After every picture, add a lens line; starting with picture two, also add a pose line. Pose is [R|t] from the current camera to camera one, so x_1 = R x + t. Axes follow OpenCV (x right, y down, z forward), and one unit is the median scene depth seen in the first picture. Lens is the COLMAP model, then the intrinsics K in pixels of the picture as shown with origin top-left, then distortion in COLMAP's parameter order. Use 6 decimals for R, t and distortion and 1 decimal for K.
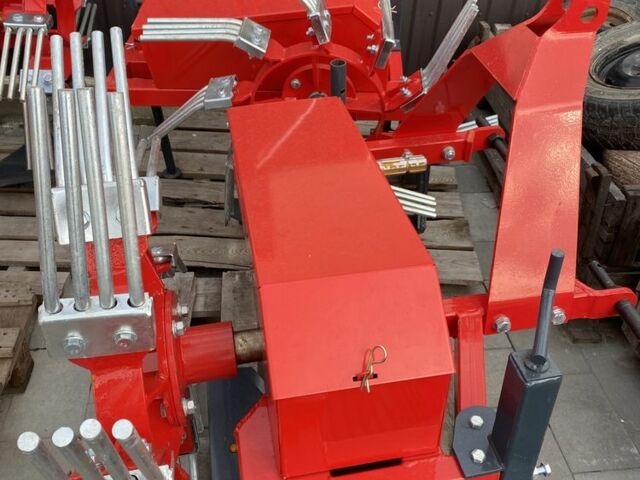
lens RADIAL K [[651.6, 0, 320.0], [0, 651.6, 240.0], [0, 0, 1]] dist [0.004233, -0.012965]
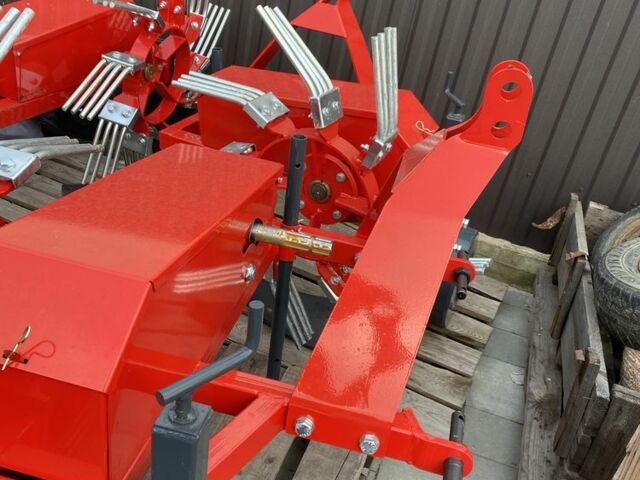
lens RADIAL K [[651.6, 0, 320.0], [0, 651.6, 240.0], [0, 0, 1]] dist [0.004233, -0.012965]
pose [[0.904513, 0.303766, -0.299304, 0.319580], [-0.363572, 0.916115, -0.168962, 0.026955], [0.222872, 0.261647, 0.939079, 0.076048]]
